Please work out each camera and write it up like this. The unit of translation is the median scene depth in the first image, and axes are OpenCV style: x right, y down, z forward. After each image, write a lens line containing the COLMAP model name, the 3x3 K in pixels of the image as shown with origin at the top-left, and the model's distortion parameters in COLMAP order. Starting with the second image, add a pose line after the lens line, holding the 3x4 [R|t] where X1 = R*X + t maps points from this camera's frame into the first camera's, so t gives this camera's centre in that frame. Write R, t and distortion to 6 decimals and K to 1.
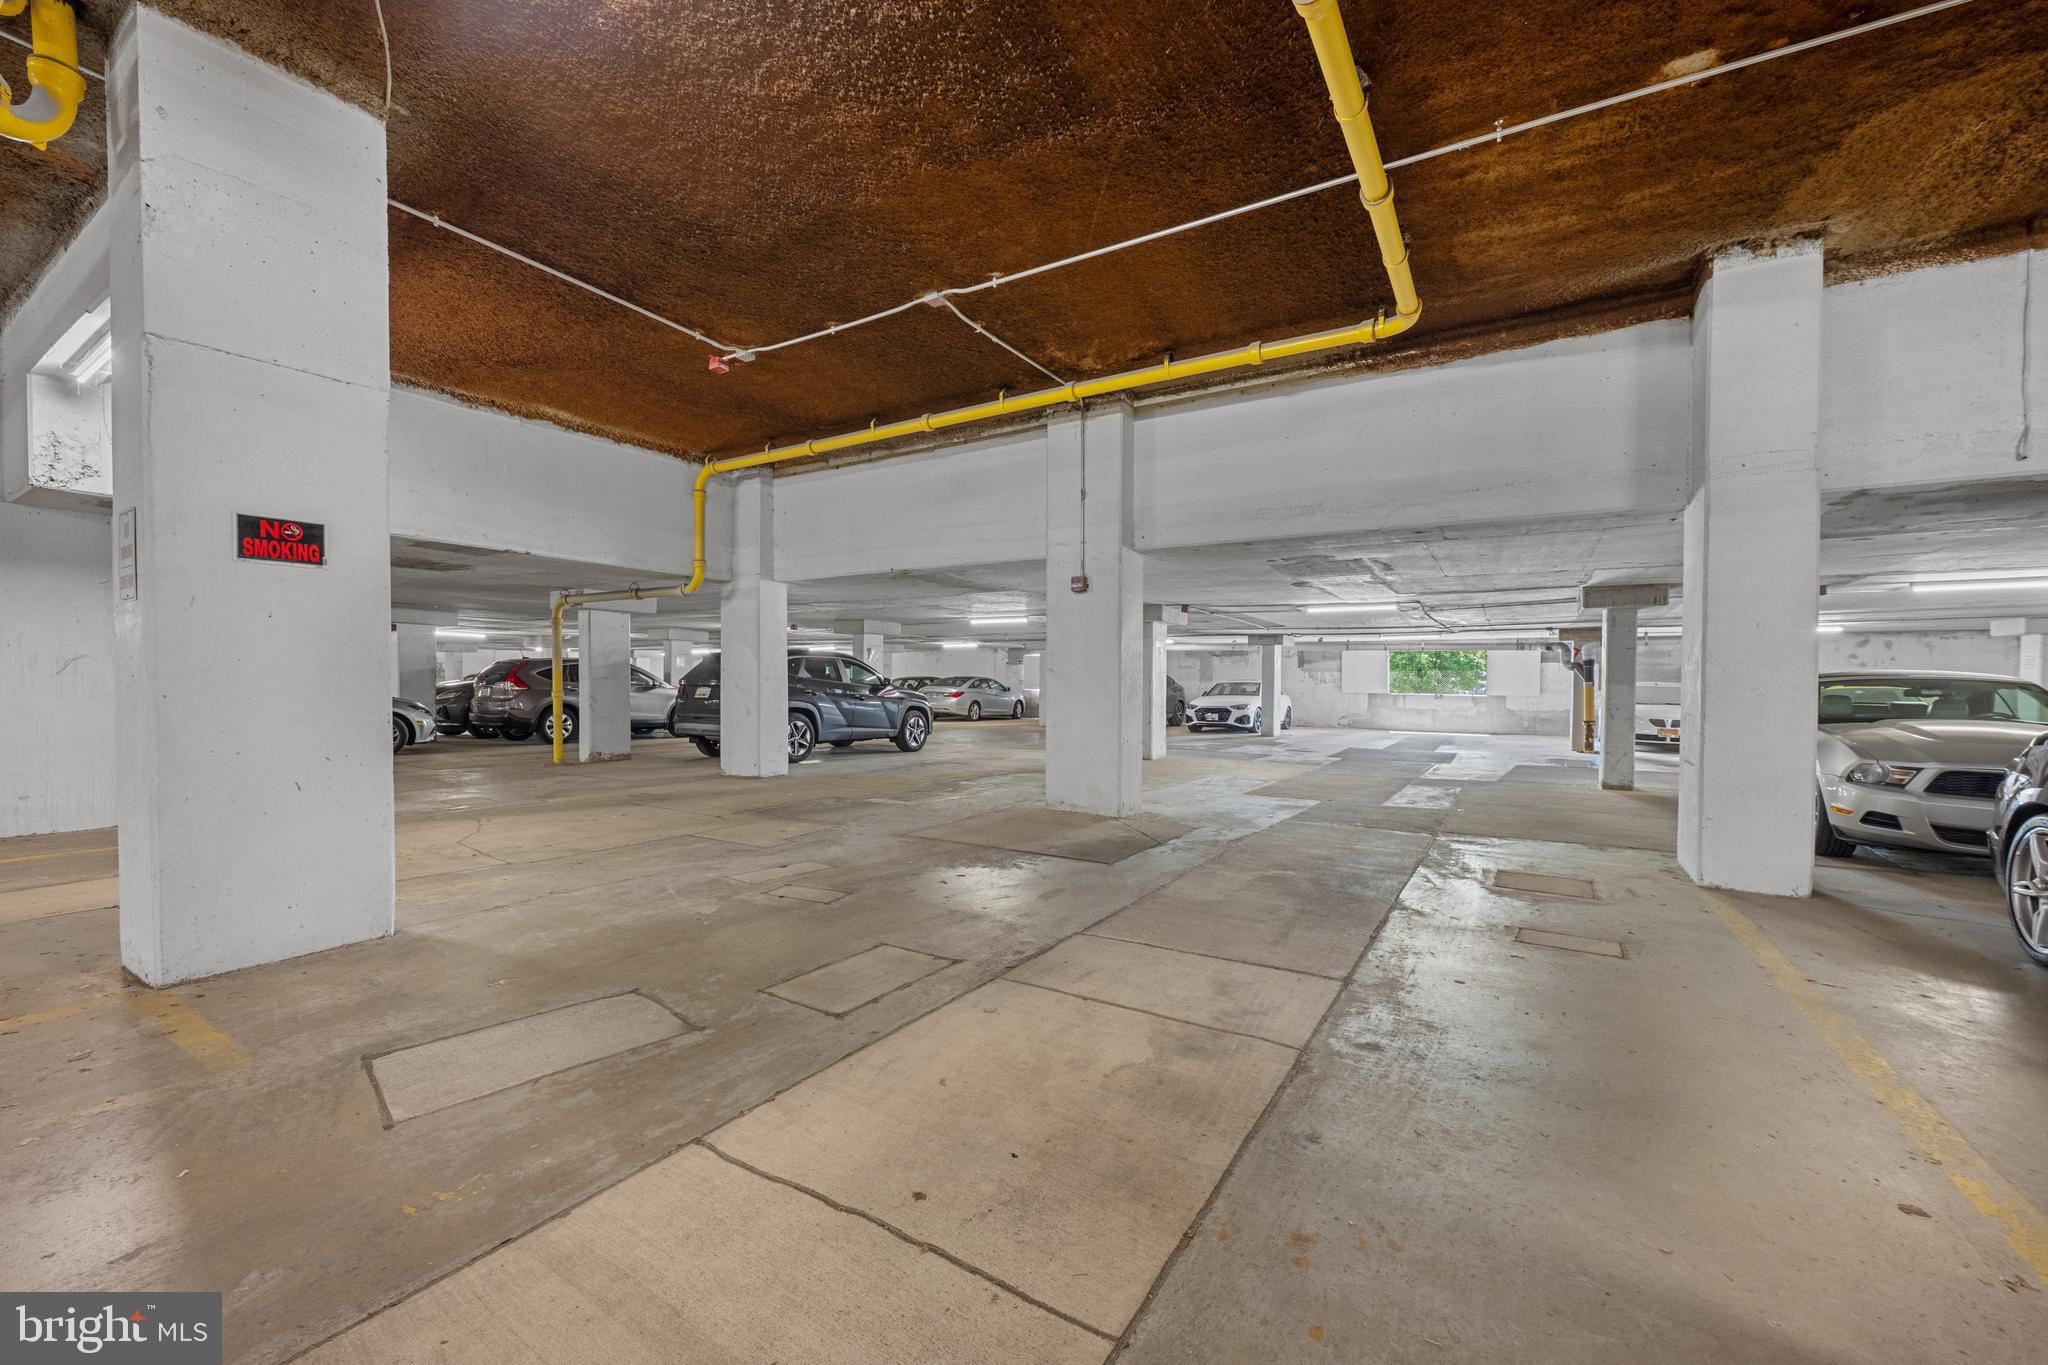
lens RADIAL K [[811.7, 0, 1023.5], [0, 811.7, 691.9], [0, 0, 1]] dist [-0.005990, 0.000443]
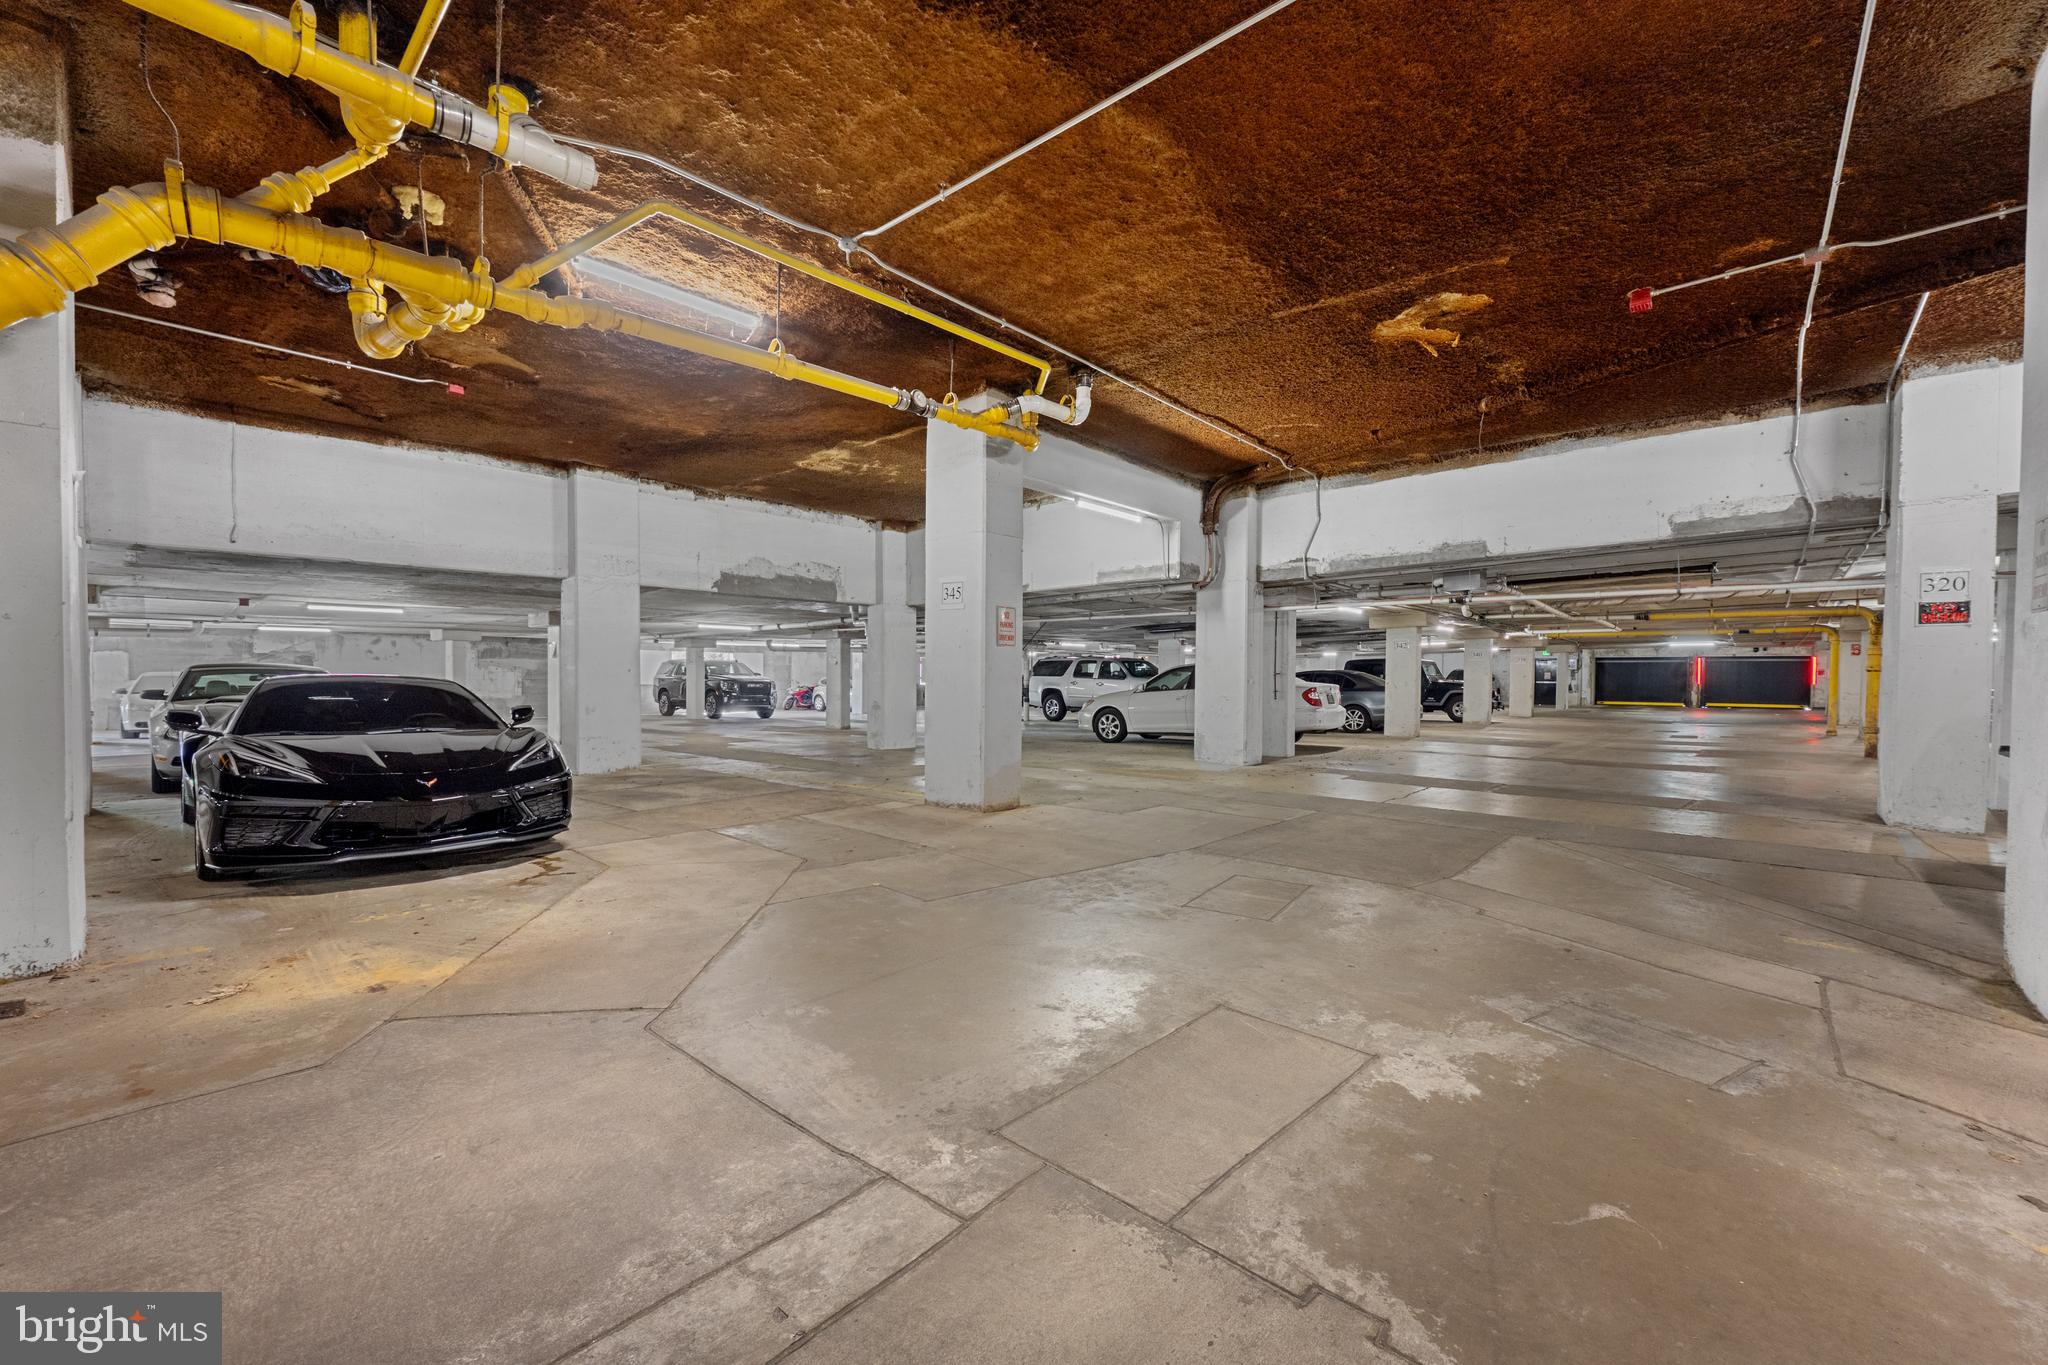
lens RADIAL K [[811.7, 0, 1025.5], [0, 811.7, 693.5], [0, 0, 1]] dist [-0.005990, 0.000443]
pose [[0.184543, -0.019290, 0.982635, -0.127149], [0.003879, 0.999814, 0.018899, 0.008181], [-0.982817, 0.000324, 0.184584, -0.804273]]
